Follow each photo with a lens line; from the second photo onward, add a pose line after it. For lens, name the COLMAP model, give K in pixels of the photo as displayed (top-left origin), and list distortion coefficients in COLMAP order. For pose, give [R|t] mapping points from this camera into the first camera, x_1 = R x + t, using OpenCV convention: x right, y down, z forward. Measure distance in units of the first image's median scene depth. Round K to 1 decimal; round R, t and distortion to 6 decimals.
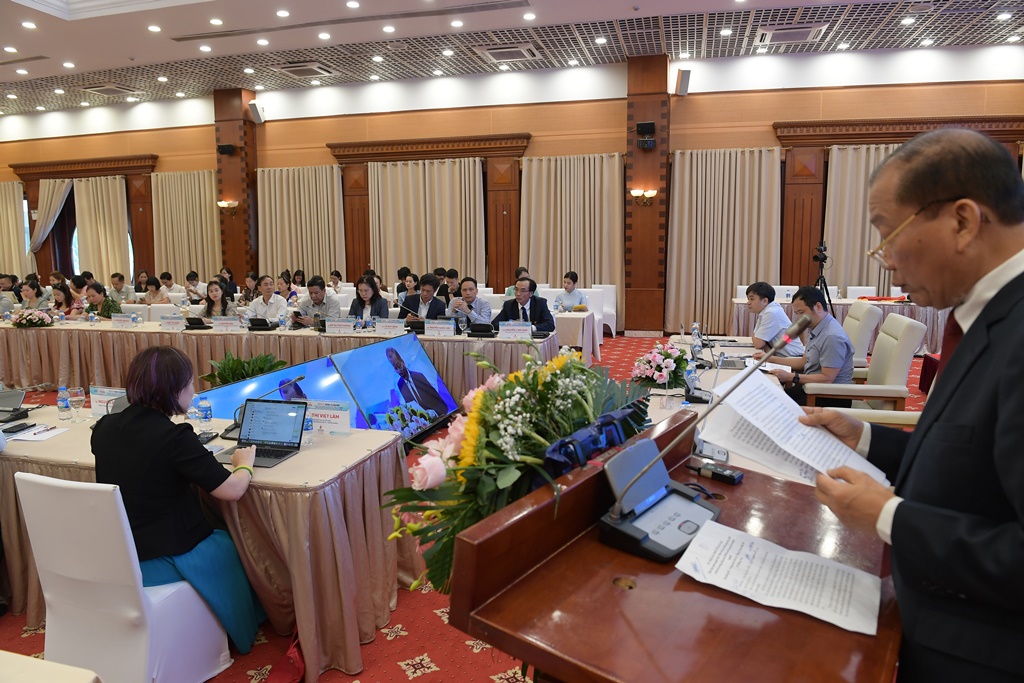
lens RADIAL K [[718.8, 0, 502.5], [0, 718.8, 343.9], [0, 0, 1]] dist [-0.047956, -0.007199]
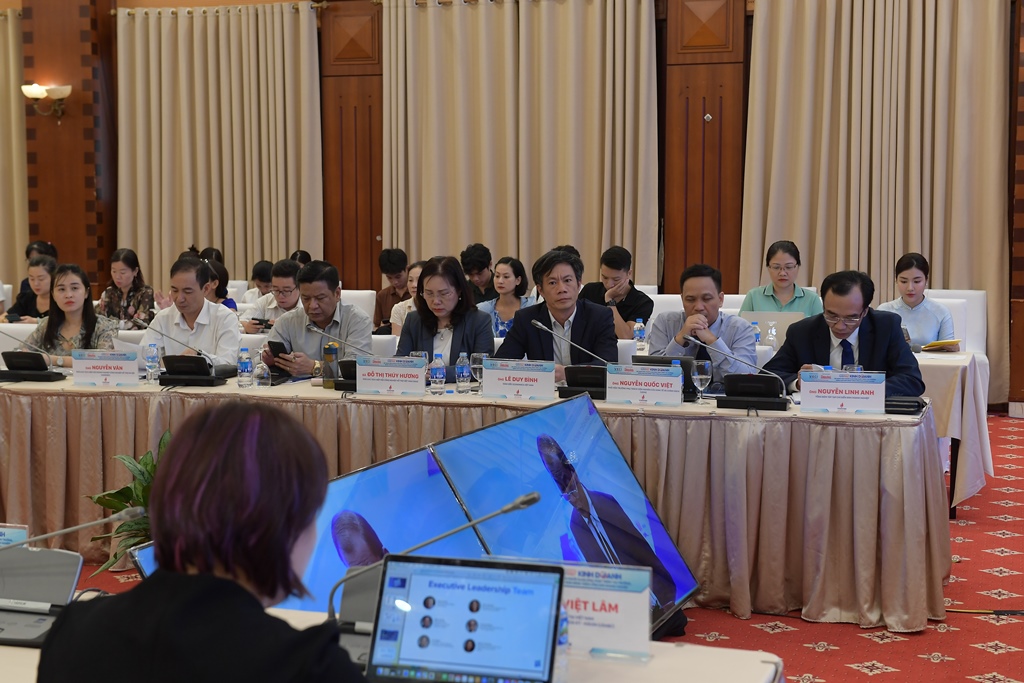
lens RADIAL K [[1657.7, 0, 506.3], [0, 1657.7, 337.1], [0, 0, 1]] dist [0.124029, 0.000000]
pose [[0.998117, 0.011565, -0.060239, -0.095315], [-0.015021, 0.998248, -0.057234, 0.005040], [0.059471, 0.058031, 0.996542, 0.055969]]
